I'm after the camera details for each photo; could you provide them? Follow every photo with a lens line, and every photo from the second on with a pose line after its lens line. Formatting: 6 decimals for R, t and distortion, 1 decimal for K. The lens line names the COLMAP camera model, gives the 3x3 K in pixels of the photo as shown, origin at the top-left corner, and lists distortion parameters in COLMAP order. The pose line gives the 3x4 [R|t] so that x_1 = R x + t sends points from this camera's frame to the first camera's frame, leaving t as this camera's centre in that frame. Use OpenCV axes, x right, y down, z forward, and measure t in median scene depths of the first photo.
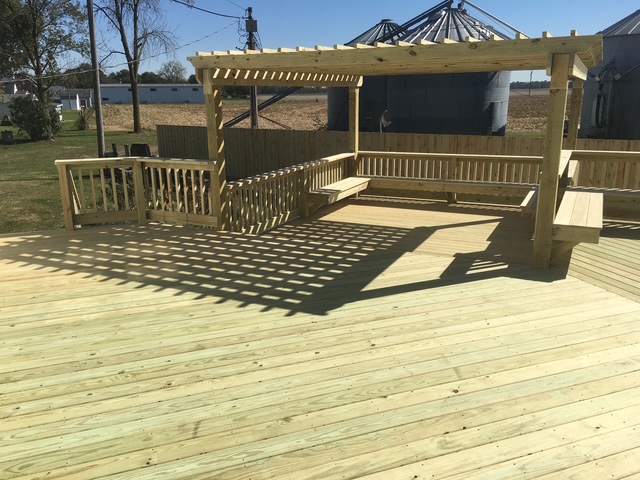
lens RADIAL K [[545.5, 0, 317.9], [0, 545.5, 237.3], [0, 0, 1]] dist [0.093904, -0.122868]
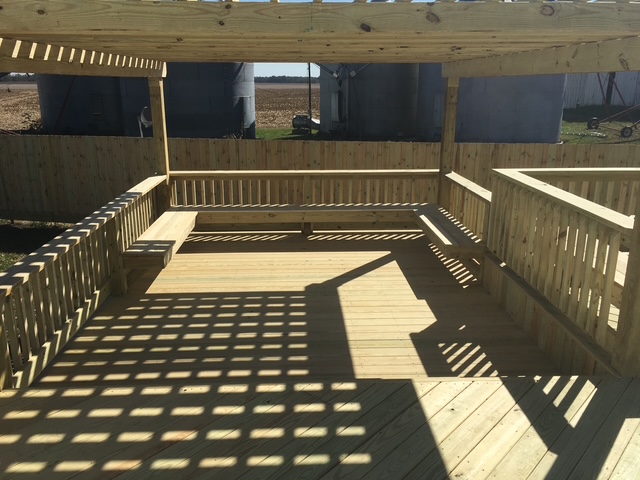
lens RADIAL K [[545.5, 0, 317.9], [0, 545.5, 237.3], [0, 0, 1]] dist [0.093904, -0.122868]
pose [[0.877711, -0.116987, 0.464691, -0.150890], [0.110578, 0.993016, 0.041134, -0.135892], [-0.466257, 0.015281, 0.884517, 0.494729]]
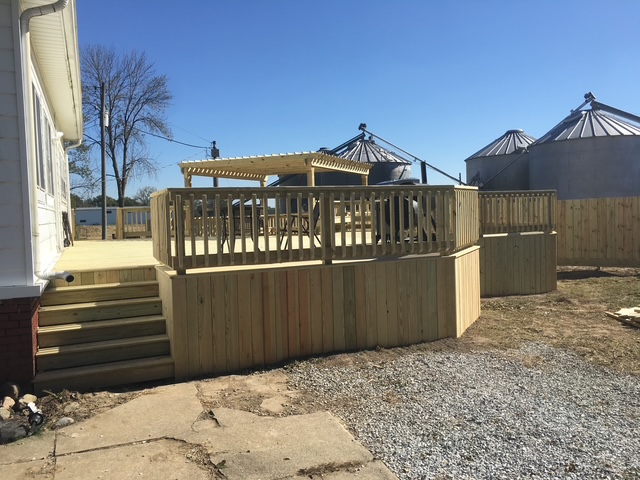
lens RADIAL K [[545.5, 0, 317.9], [0, 545.5, 237.3], [0, 0, 1]] dist [0.093904, -0.122868]
pose [[0.998376, -0.021118, 0.052904, 0.233039], [0.031897, 0.976738, -0.212051, 0.503928], [-0.047195, 0.213394, 0.975826, -1.265323]]
